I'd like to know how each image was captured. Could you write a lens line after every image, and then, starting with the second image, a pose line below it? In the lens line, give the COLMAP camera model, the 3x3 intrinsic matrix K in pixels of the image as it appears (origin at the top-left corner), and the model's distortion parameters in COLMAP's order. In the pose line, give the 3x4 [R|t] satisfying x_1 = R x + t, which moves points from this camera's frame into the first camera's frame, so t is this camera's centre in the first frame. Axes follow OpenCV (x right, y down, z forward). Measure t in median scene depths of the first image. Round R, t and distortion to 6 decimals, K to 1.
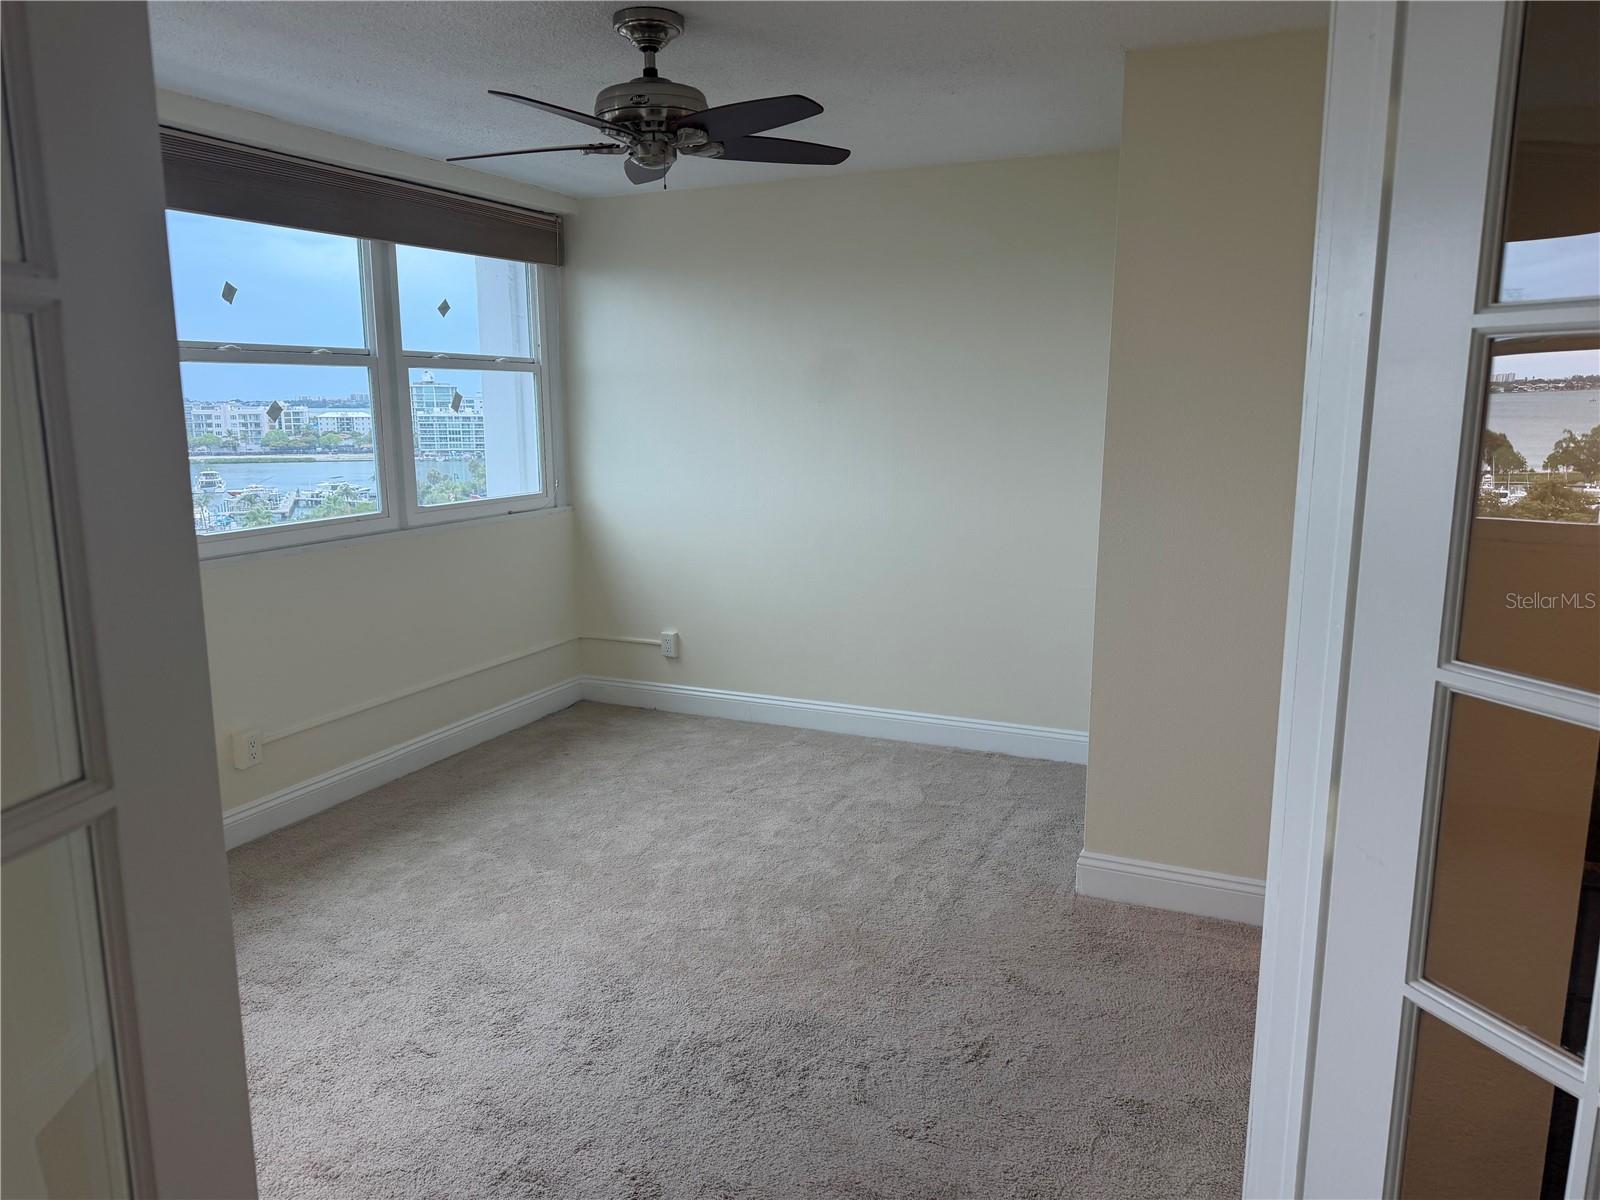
lens RADIAL K [[1115.6, 0, 795.6], [0, 1115.6, 605.6], [0, 0, 1]] dist [0.001410, -0.021726]
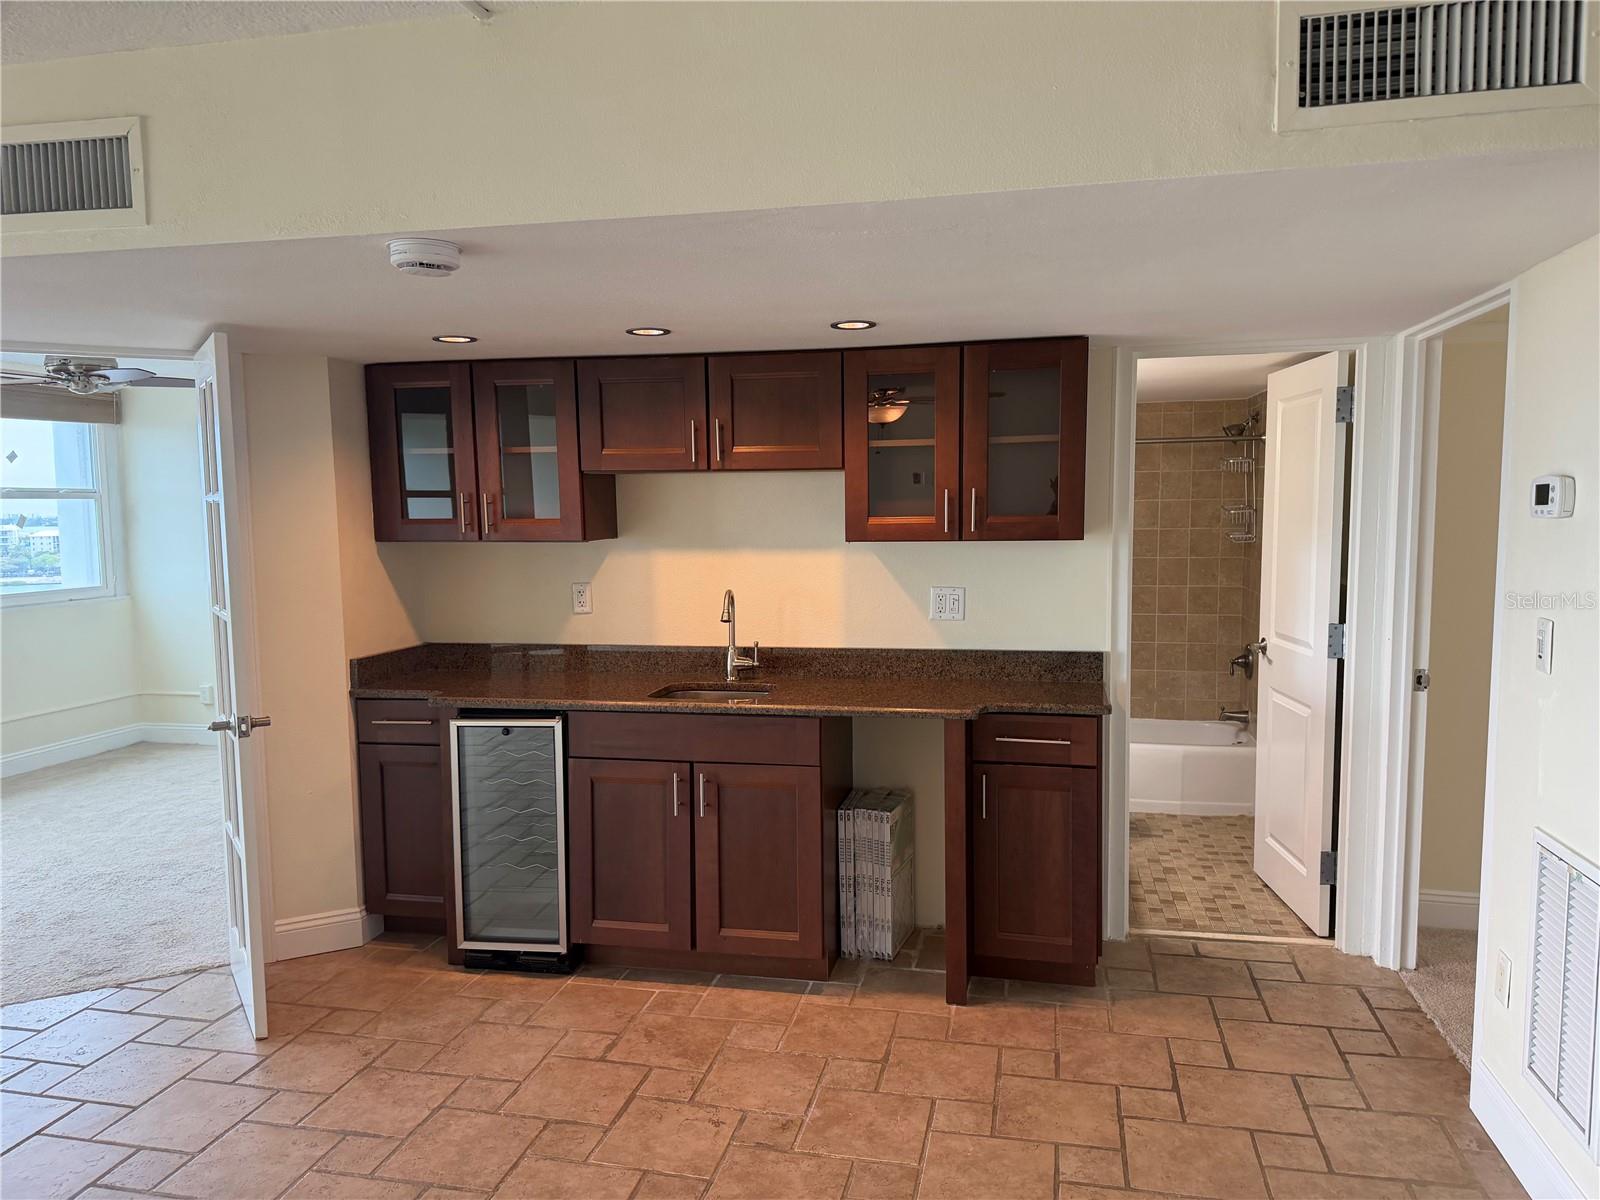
lens RADIAL K [[1115.6, 0, 800.5], [0, 1115.6, 596.0], [0, 0, 1]] dist [0.001410, -0.021726]
pose [[0.977581, -0.021188, 0.209489, 0.426746], [0.044367, 0.993315, -0.106570, 0.125032], [-0.205831, 0.113475, 0.971986, -0.661637]]
